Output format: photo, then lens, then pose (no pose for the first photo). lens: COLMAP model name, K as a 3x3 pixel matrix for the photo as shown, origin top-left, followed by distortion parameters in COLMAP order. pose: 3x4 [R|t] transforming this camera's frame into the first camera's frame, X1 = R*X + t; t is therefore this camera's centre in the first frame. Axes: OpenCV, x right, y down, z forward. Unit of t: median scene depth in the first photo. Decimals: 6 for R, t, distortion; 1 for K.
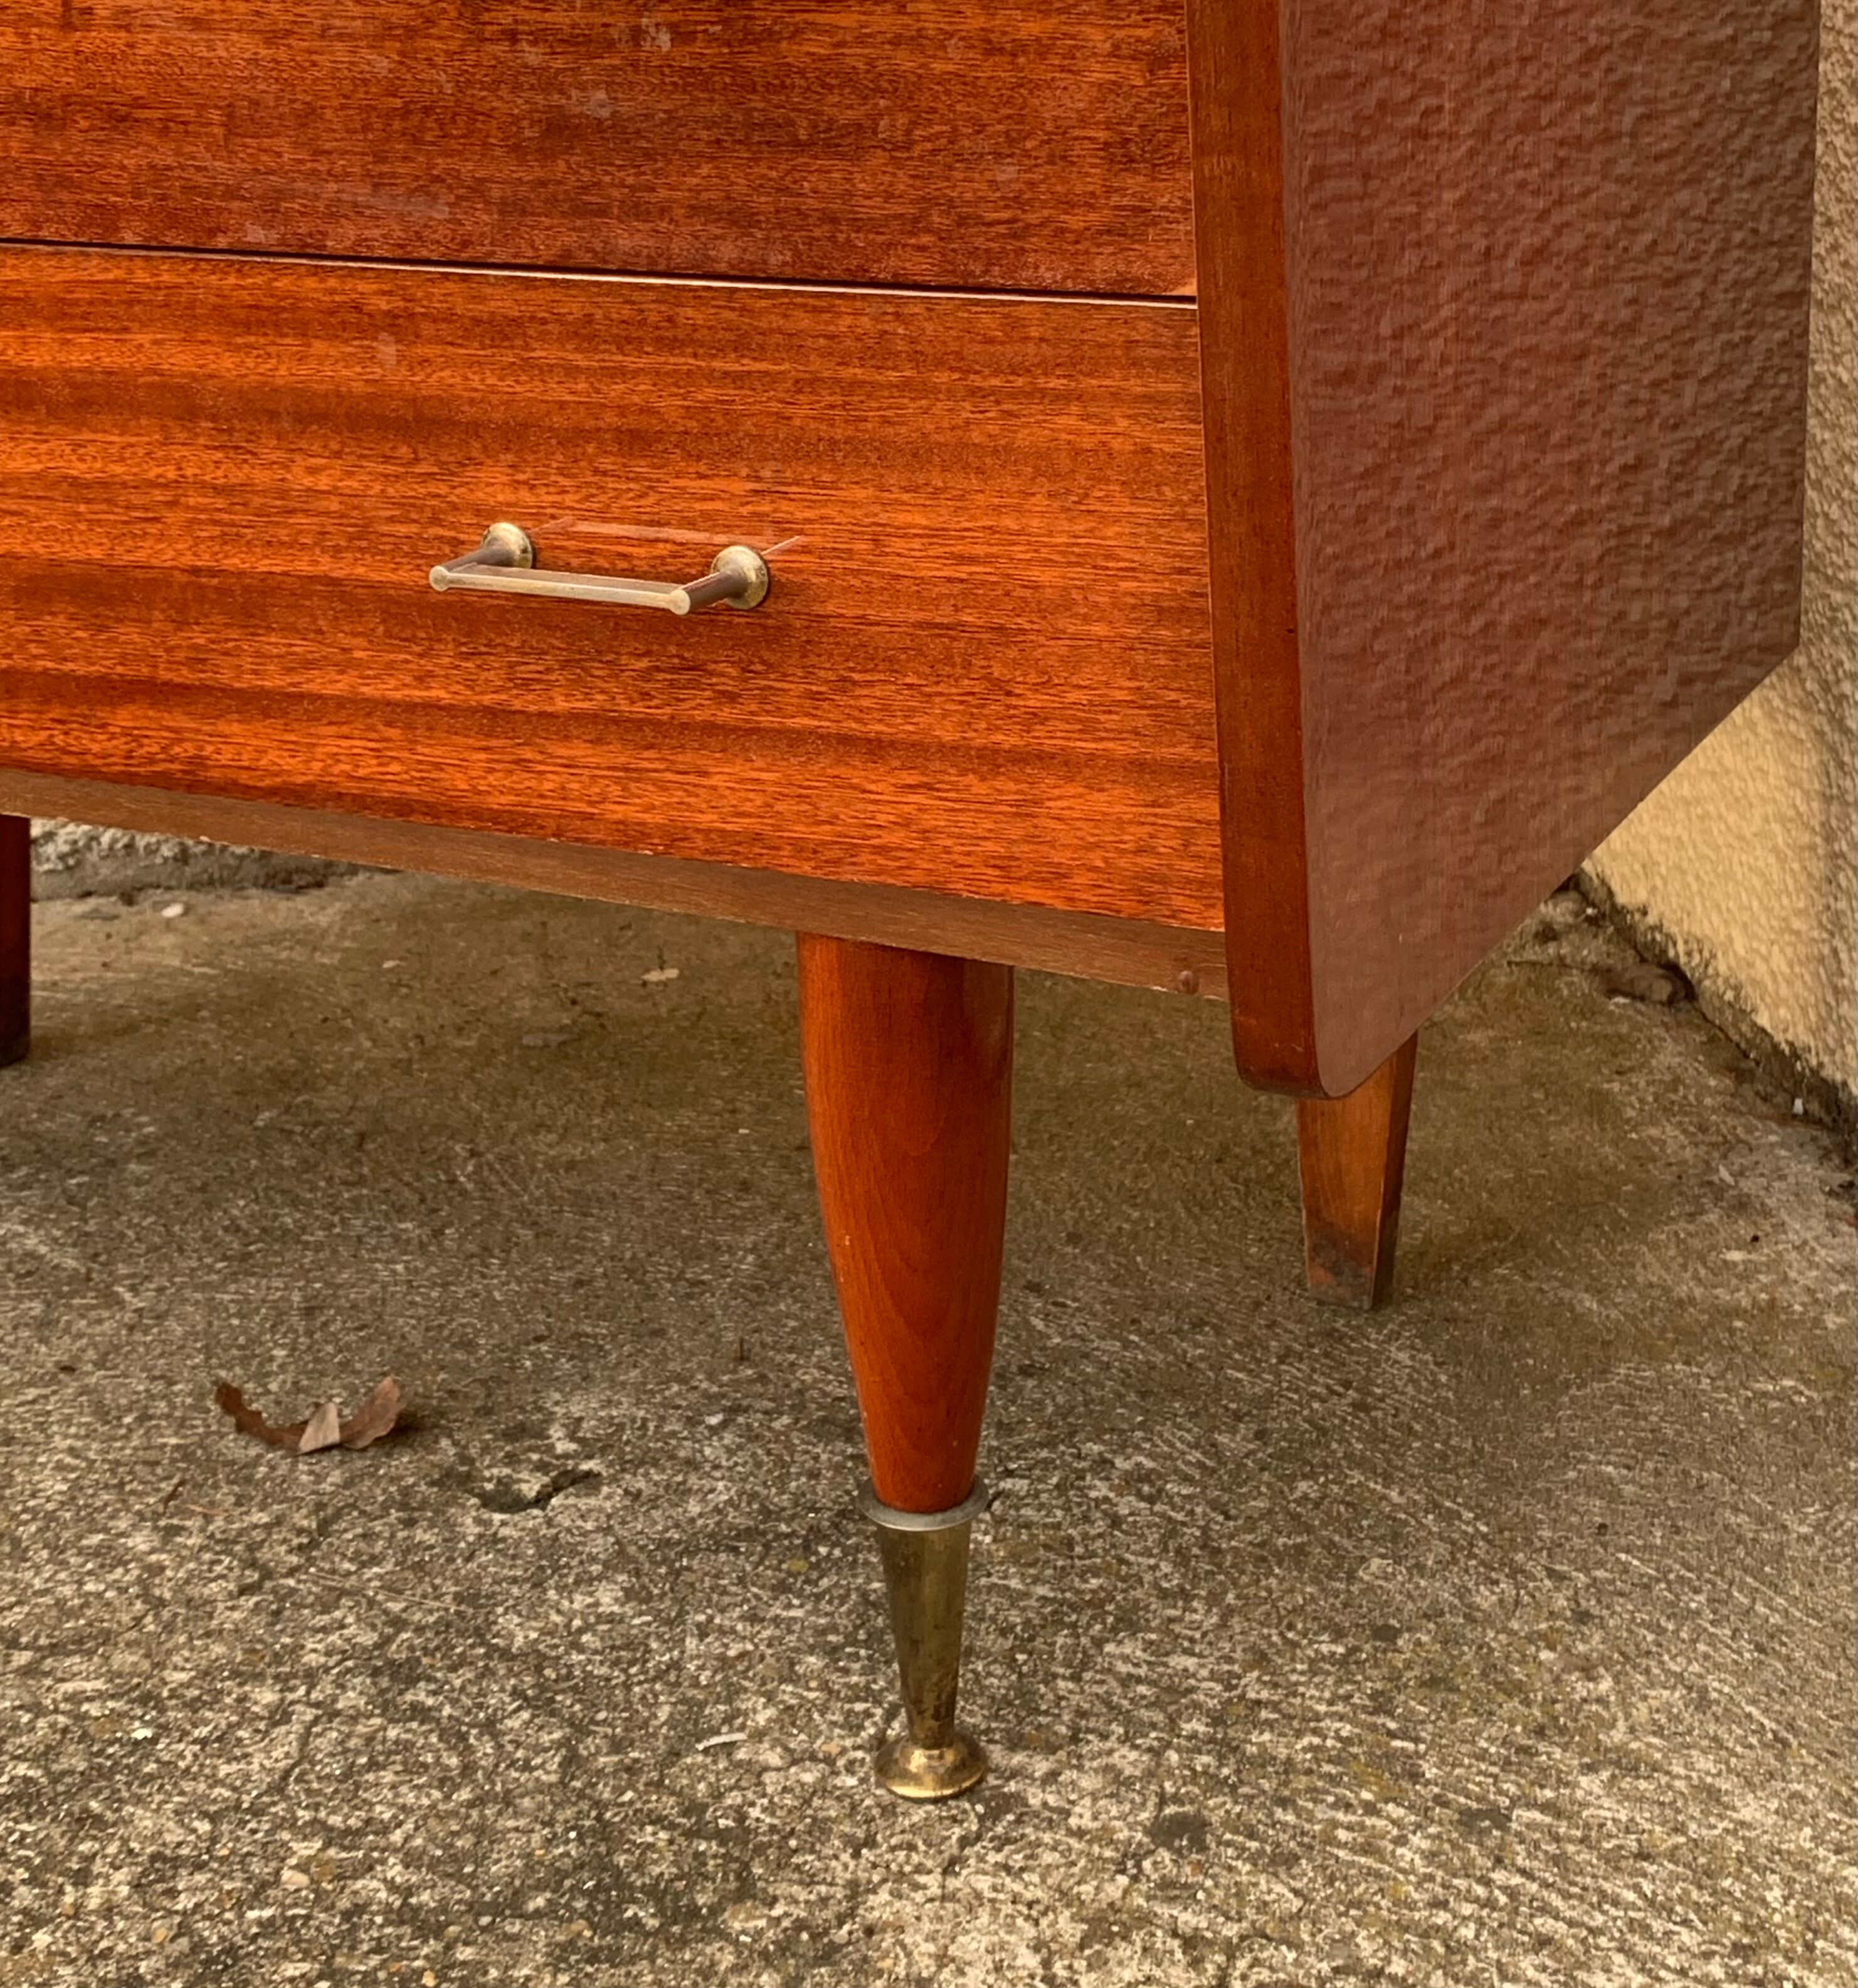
lens RADIAL K [[3282.5, 0, 939.1], [0, 3282.5, 994.0], [0, 0, 1]] dist [0.047483, 0.000000]
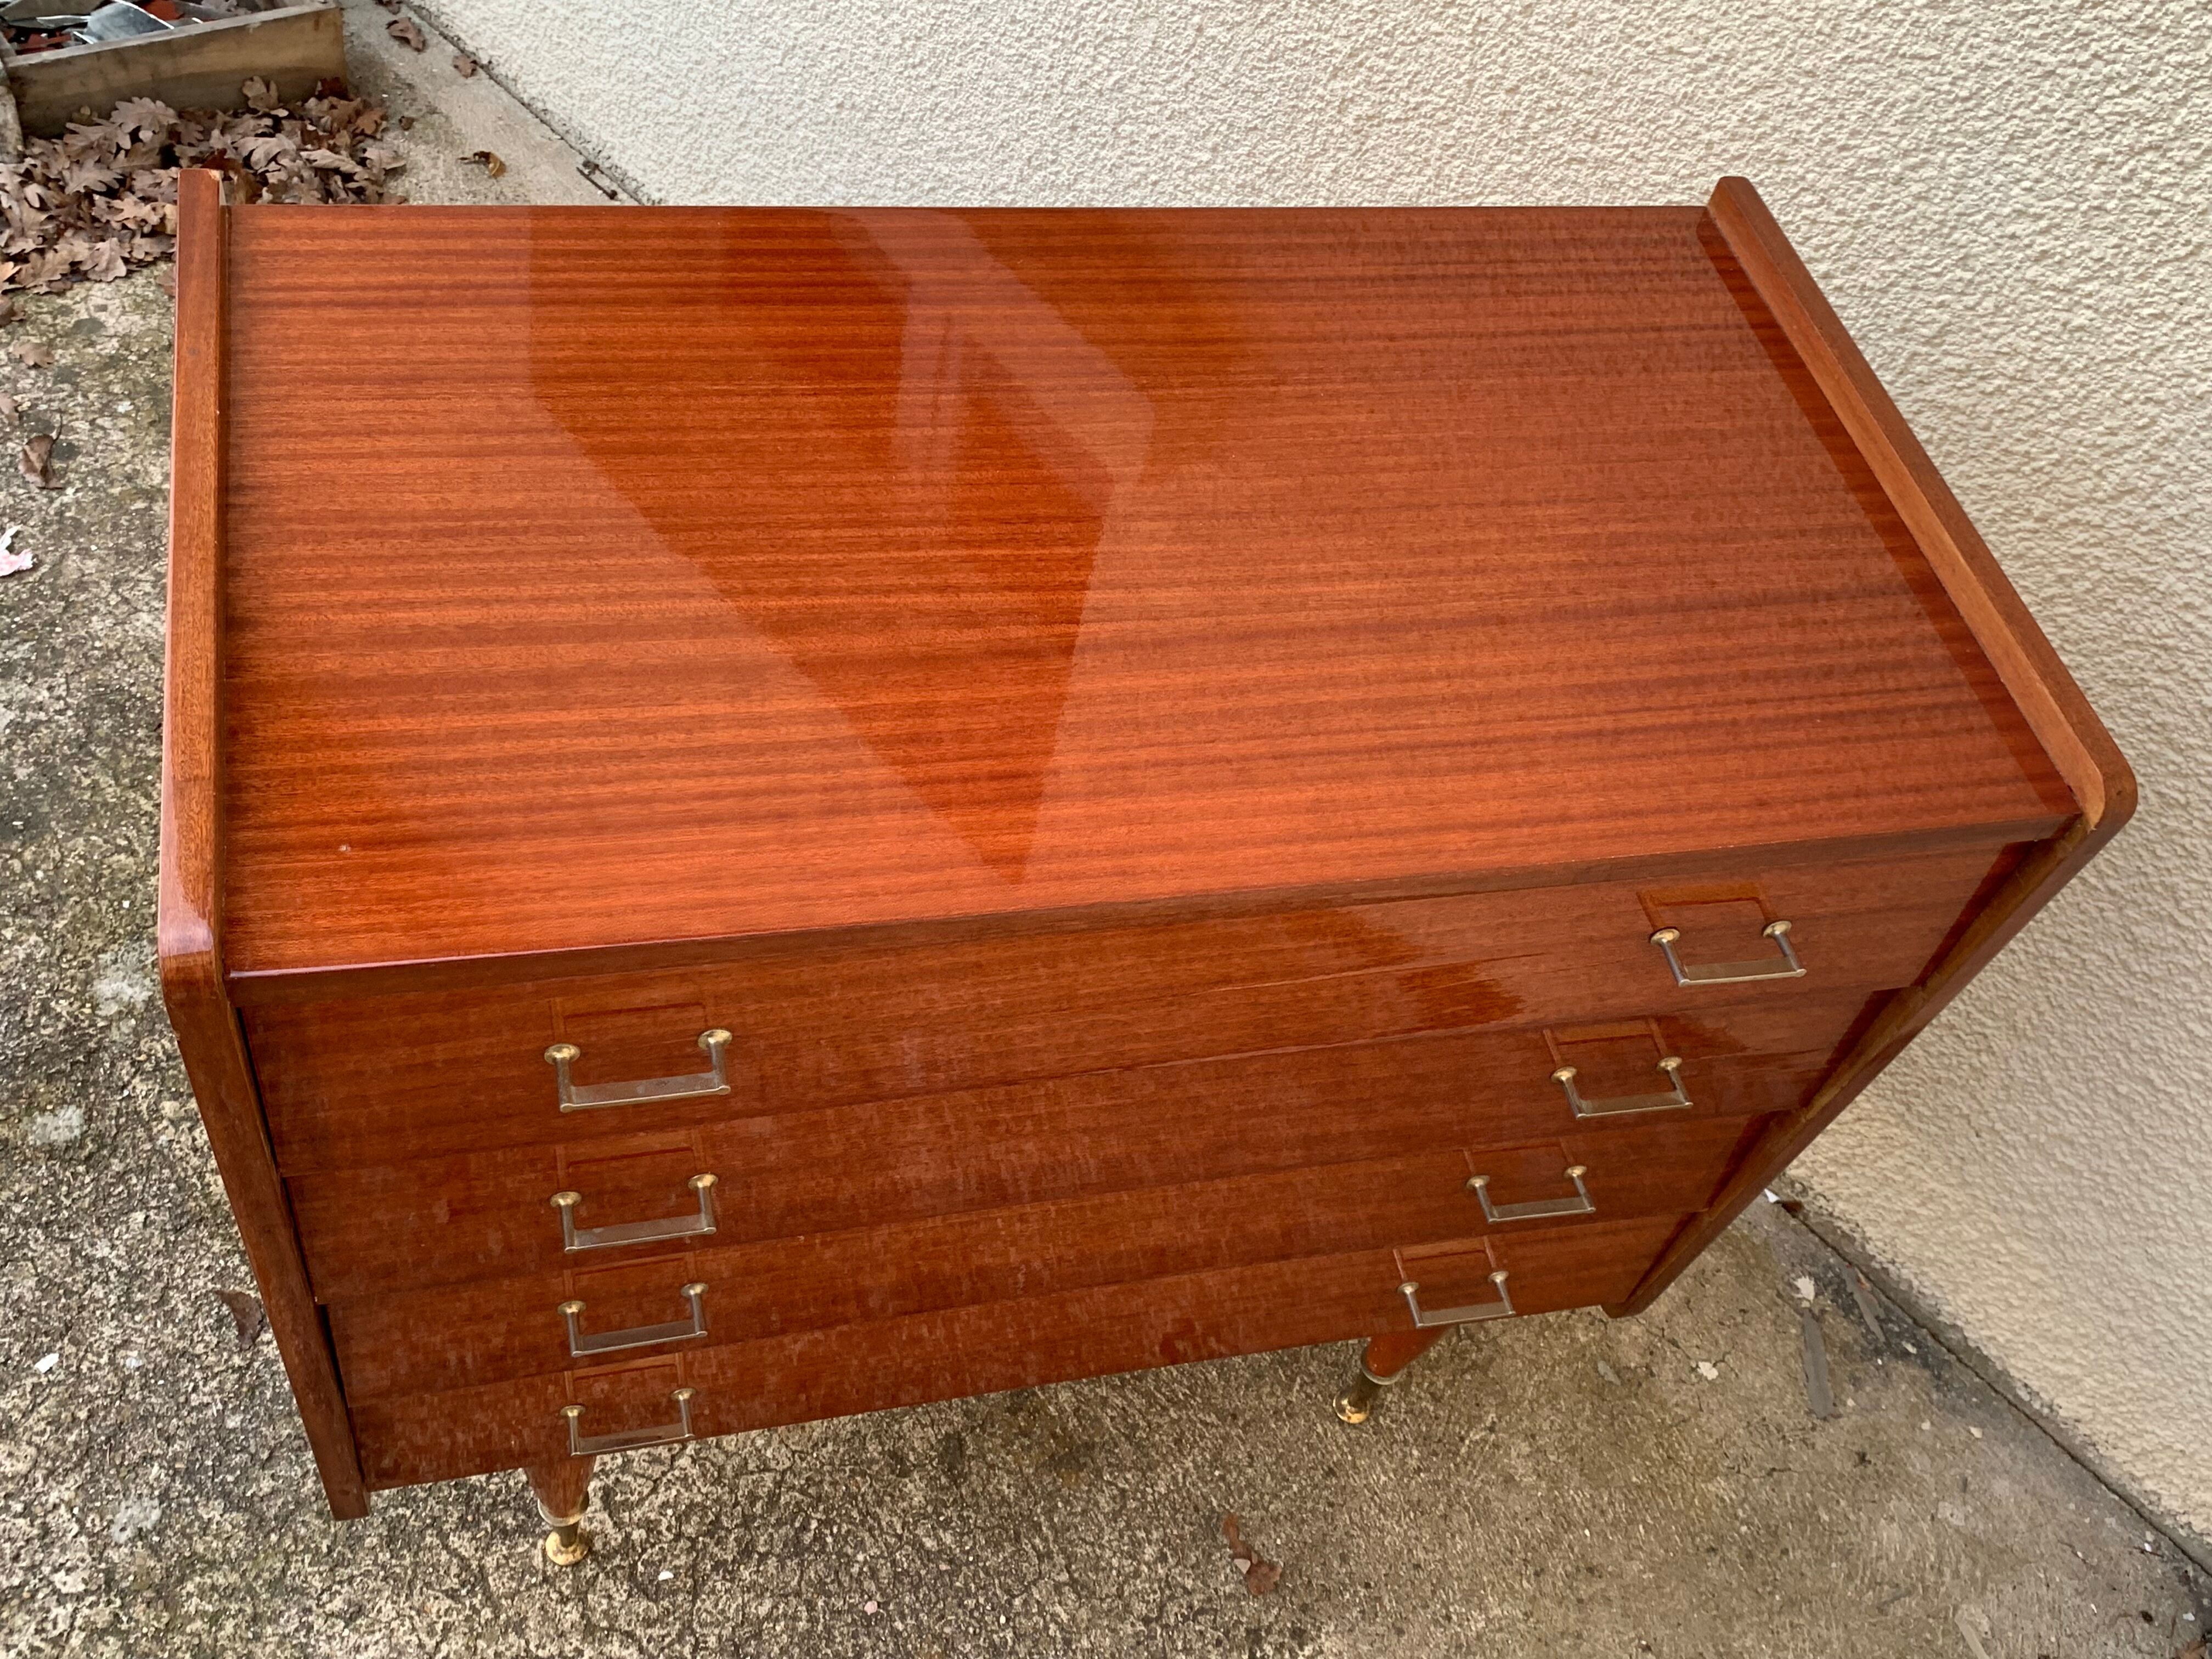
lens RADIAL K [[2175.3, 0, 1104.0], [0, 2175.3, 828.1], [0, 0, 1]] dist [-0.004460, 0.000000]
pose [[0.556652, 0.716545, -0.420360, 0.032847], [-0.450419, 0.685493, 0.572033, -1.181352], [0.698041, -0.129085, 0.704326, -0.094391]]
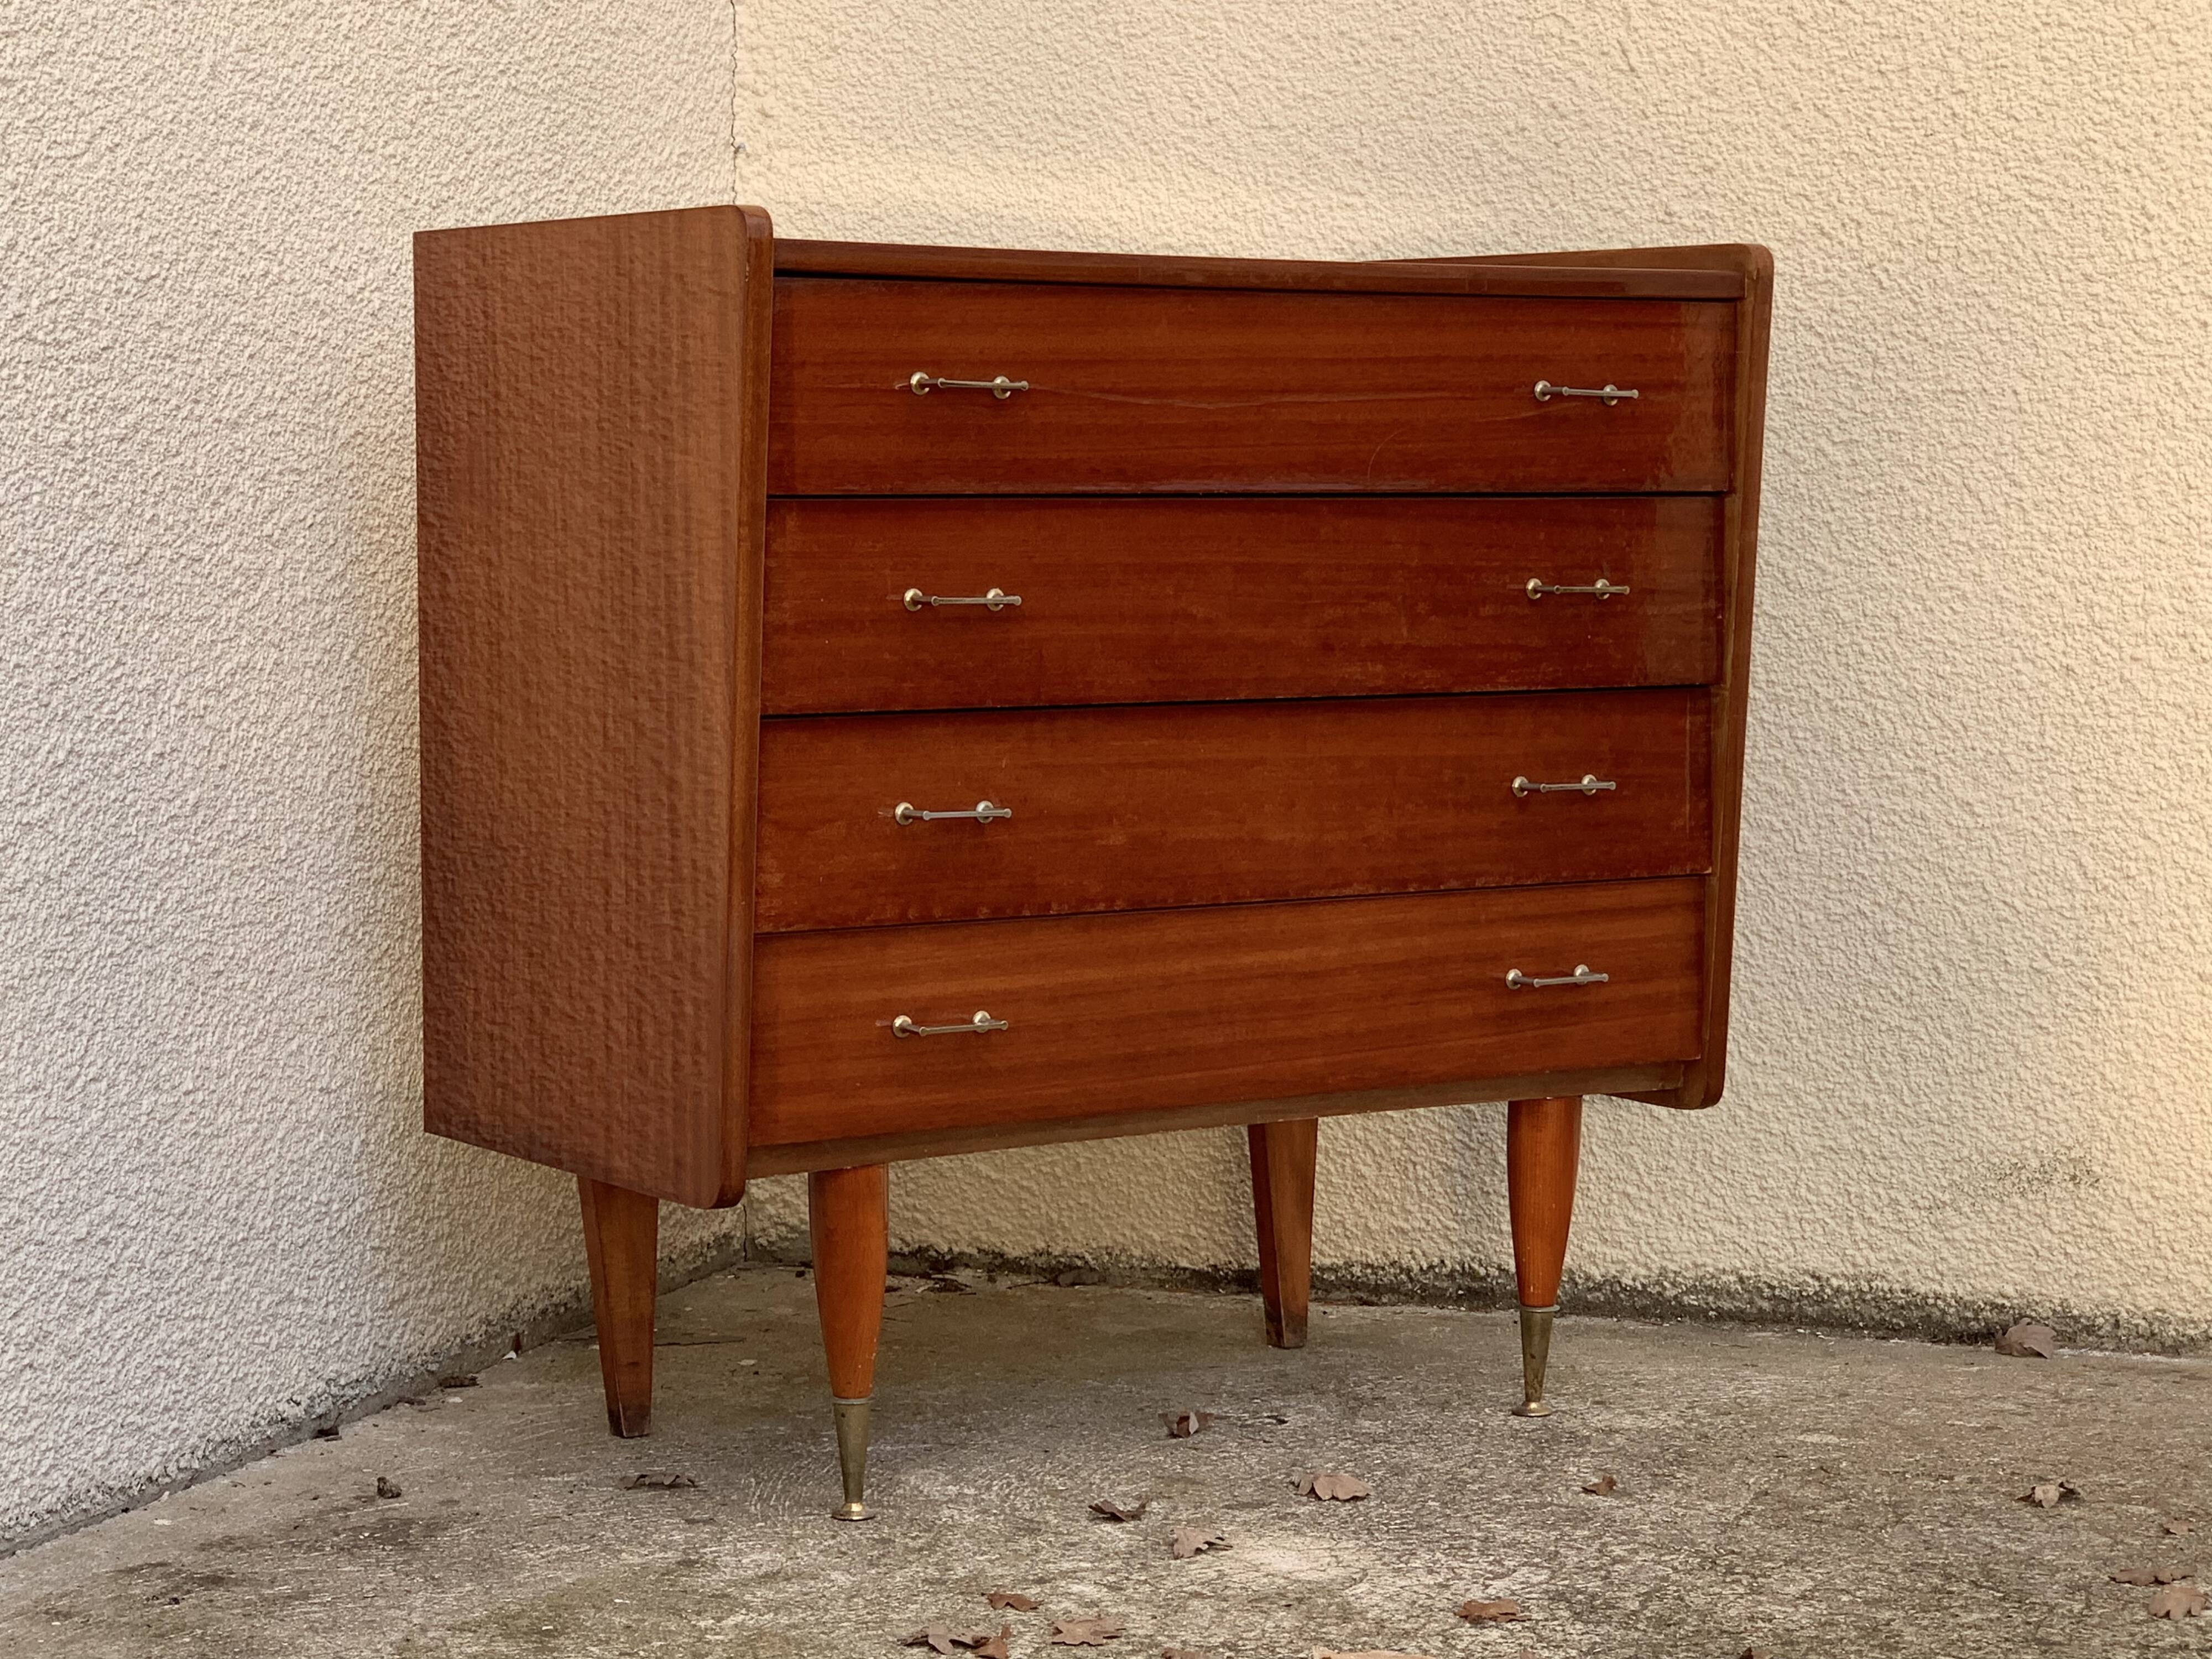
lens RADIAL K [[4627.1, 0, 1085.1], [0, 4627.1, 853.7], [0, 0, 1]] dist [0.091107, 0.000000]
pose [[0.480567, -0.041287, 0.875986, -3.417596], [0.289367, 0.950411, -0.113953, 0.112631], [-0.827842, 0.308243, 0.468683, -0.657972]]
